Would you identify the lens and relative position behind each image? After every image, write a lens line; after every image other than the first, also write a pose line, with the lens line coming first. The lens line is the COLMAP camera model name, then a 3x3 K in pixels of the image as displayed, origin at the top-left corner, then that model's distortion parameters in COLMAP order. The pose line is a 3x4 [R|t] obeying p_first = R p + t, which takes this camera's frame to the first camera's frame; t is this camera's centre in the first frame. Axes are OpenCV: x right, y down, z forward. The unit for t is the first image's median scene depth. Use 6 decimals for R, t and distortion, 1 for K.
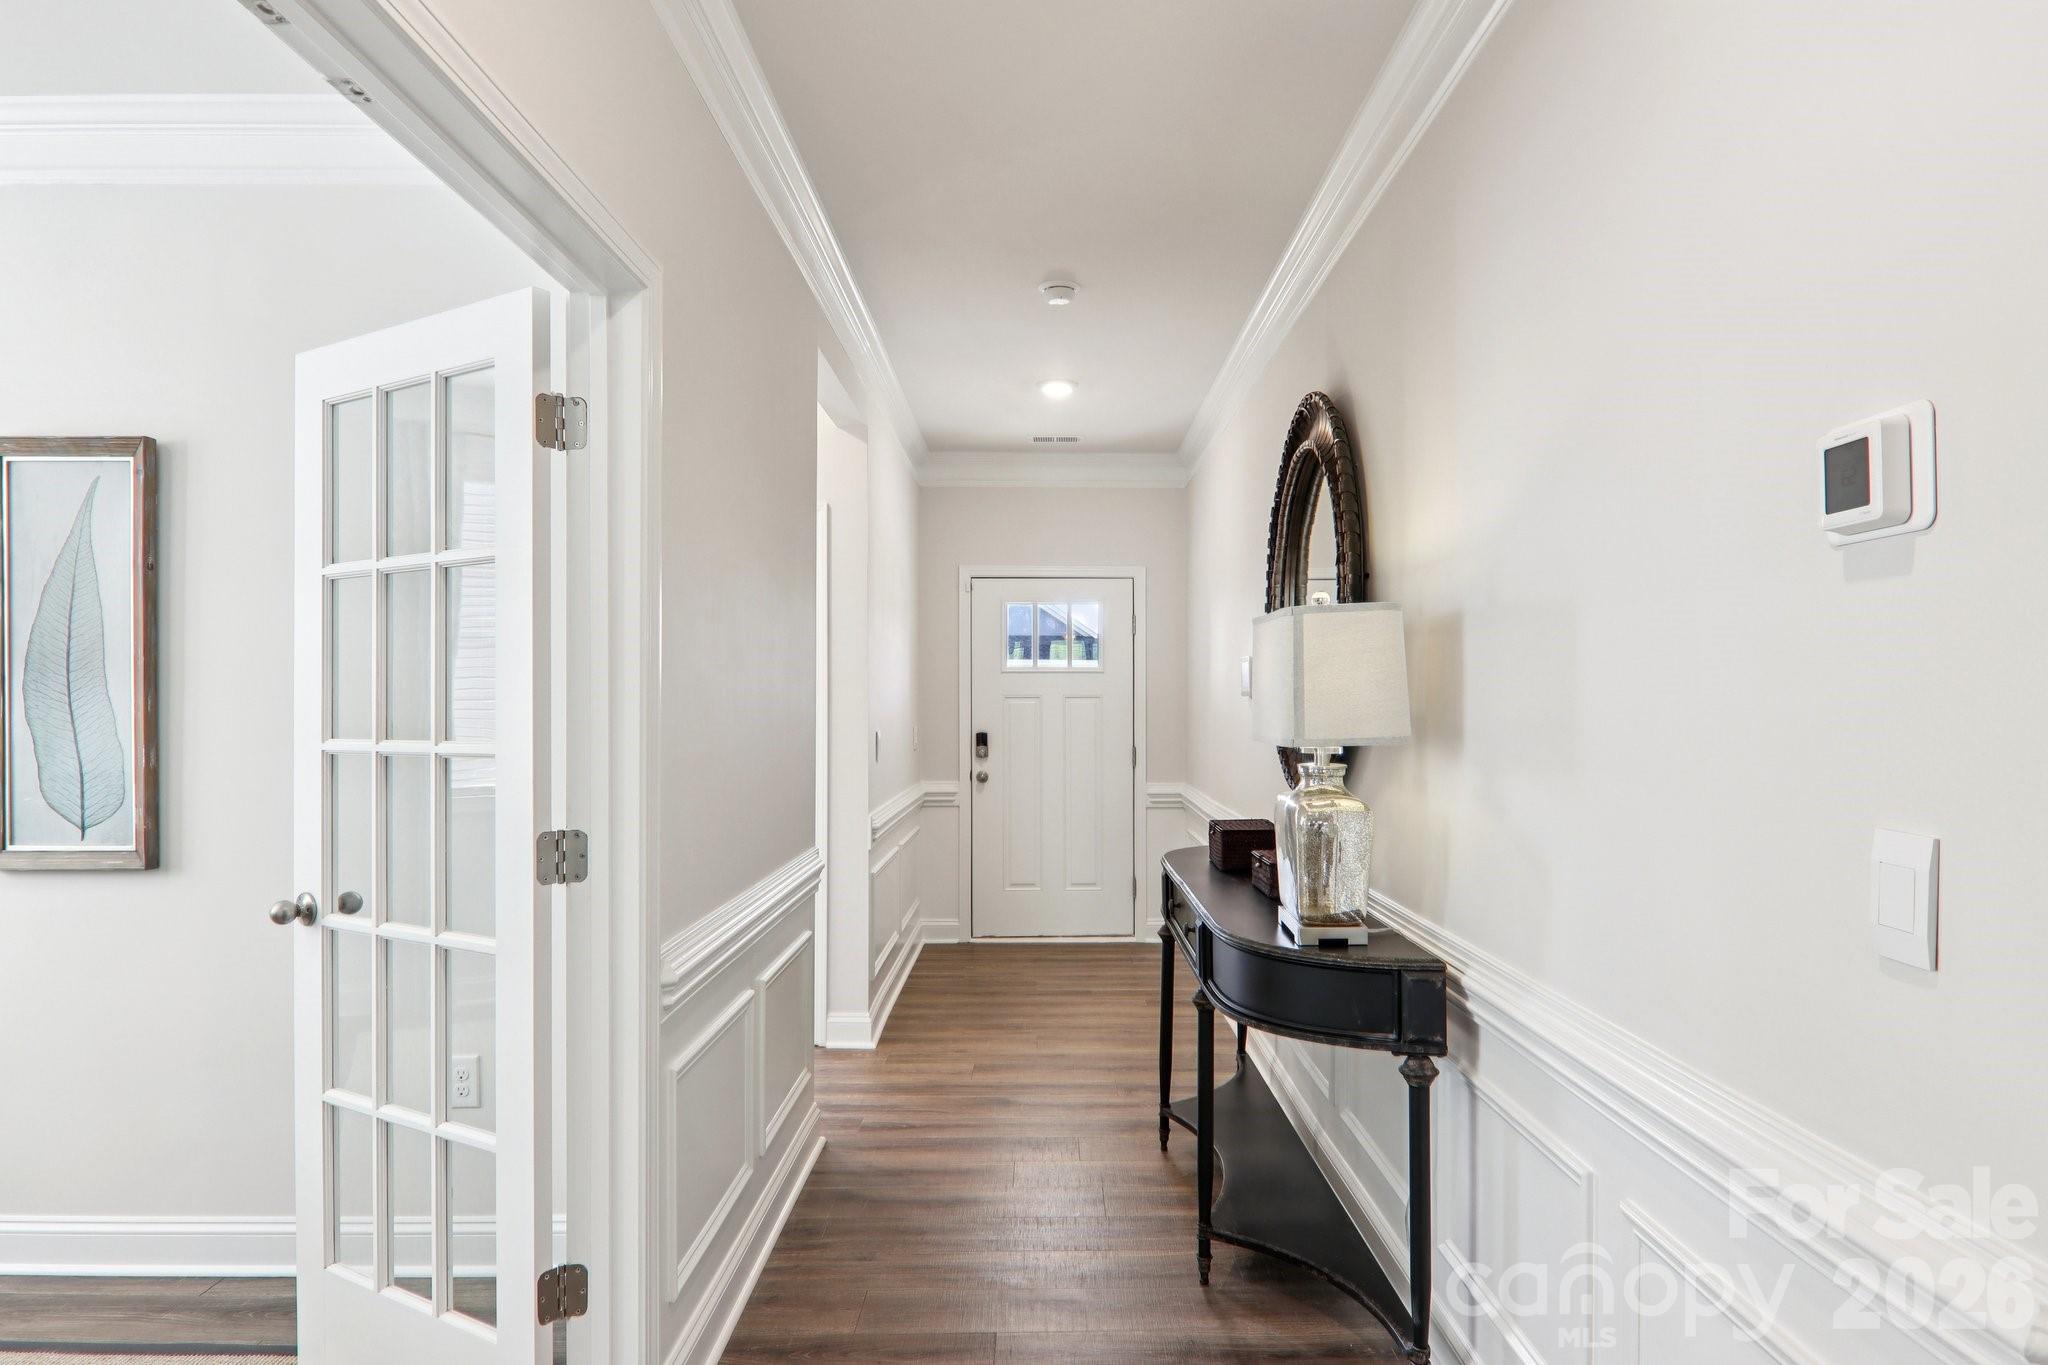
lens RADIAL K [[1138.7, 0, 1043.7], [0, 1138.7, 690.5], [0, 0, 1]] dist [0.000307, -0.016904]
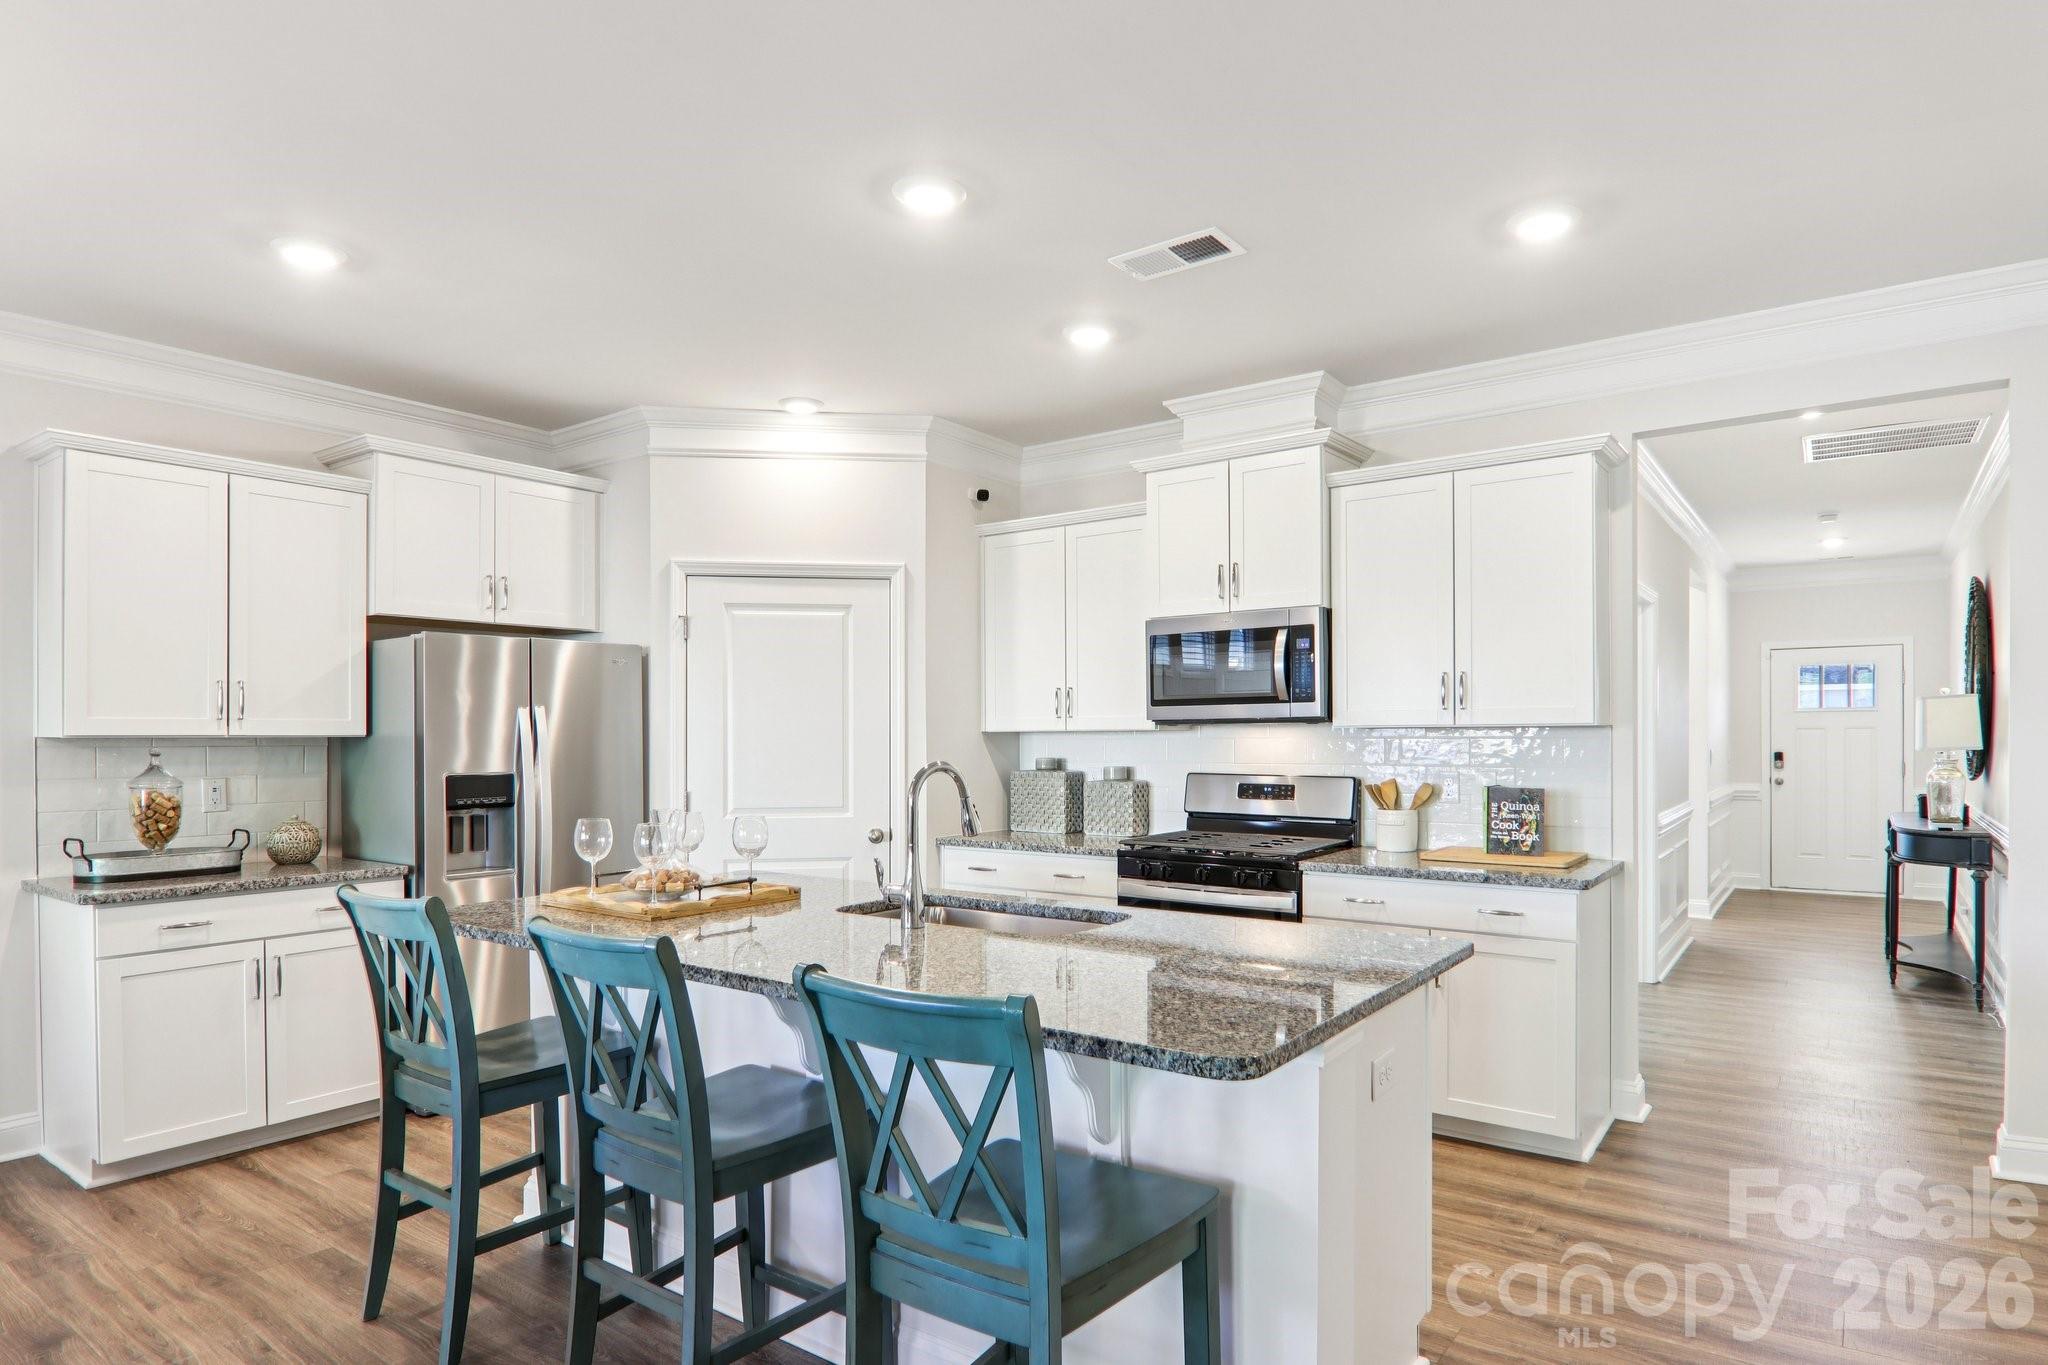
lens RADIAL K [[1138.7, 0, 1041.0], [0, 1138.7, 740.9], [0, 0, 1]] dist [0.000307, -0.016904]
pose [[0.809532, 0.000316, -0.587076, 0.051349], [0.011393, 0.999803, 0.016249, -0.017388], [0.586965, -0.019842, 0.809369, -1.085143]]
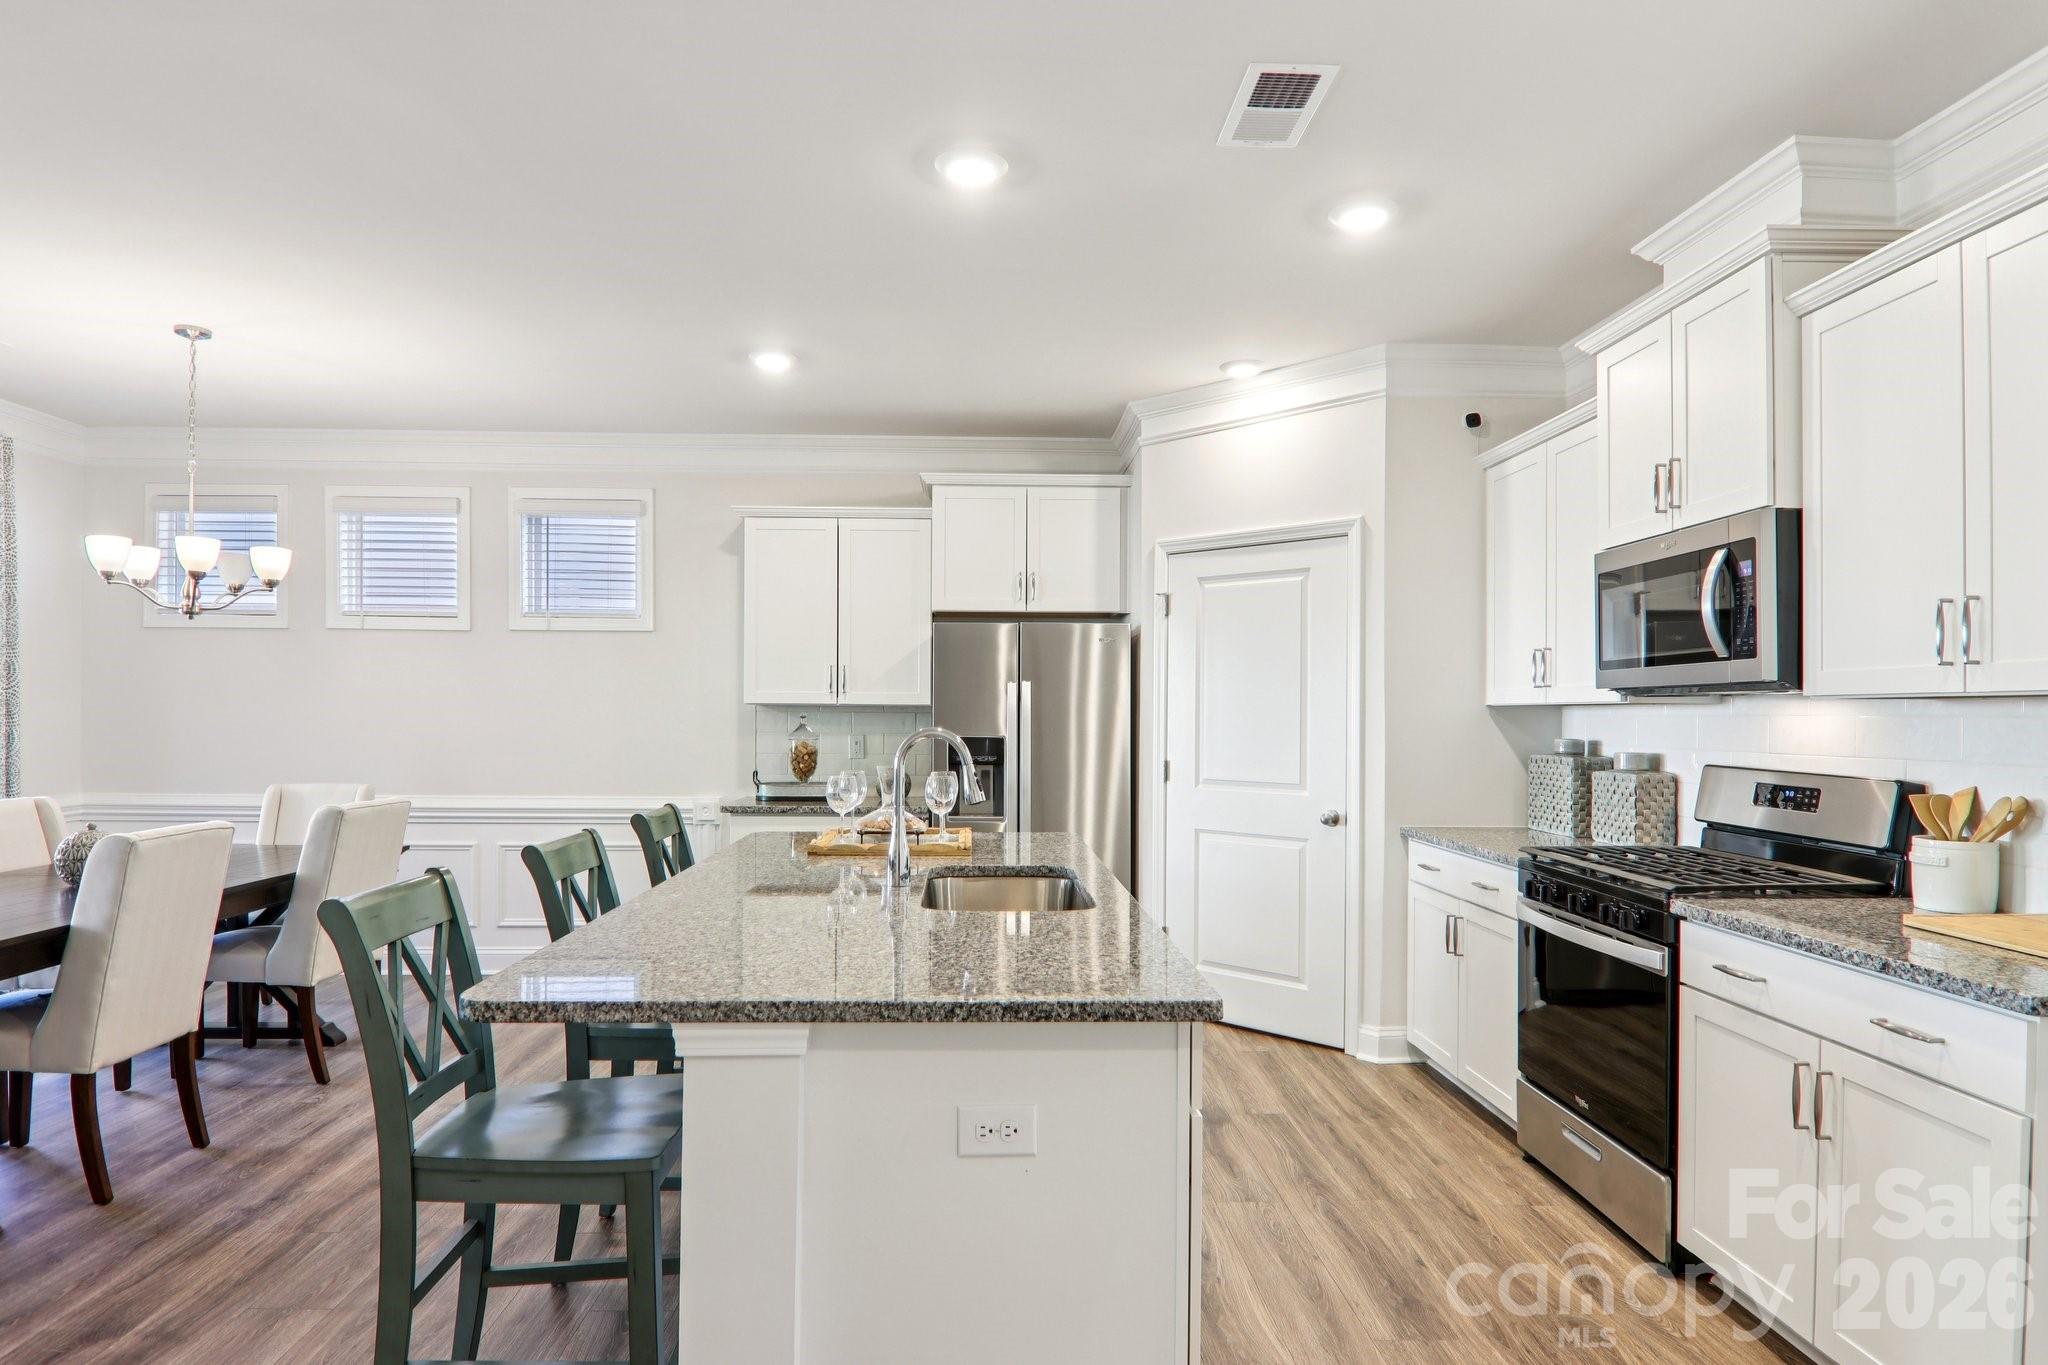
lens RADIAL K [[1138.7, 0, 1002.2], [0, 1138.7, 719.2], [0, 0, 1]] dist [0.000307, -0.016904]
pose [[0.030612, 0.006930, -0.999507, 0.274206], [0.006345, 0.999954, 0.007127, -0.005932], [0.999511, -0.006560, 0.030566, -0.602820]]
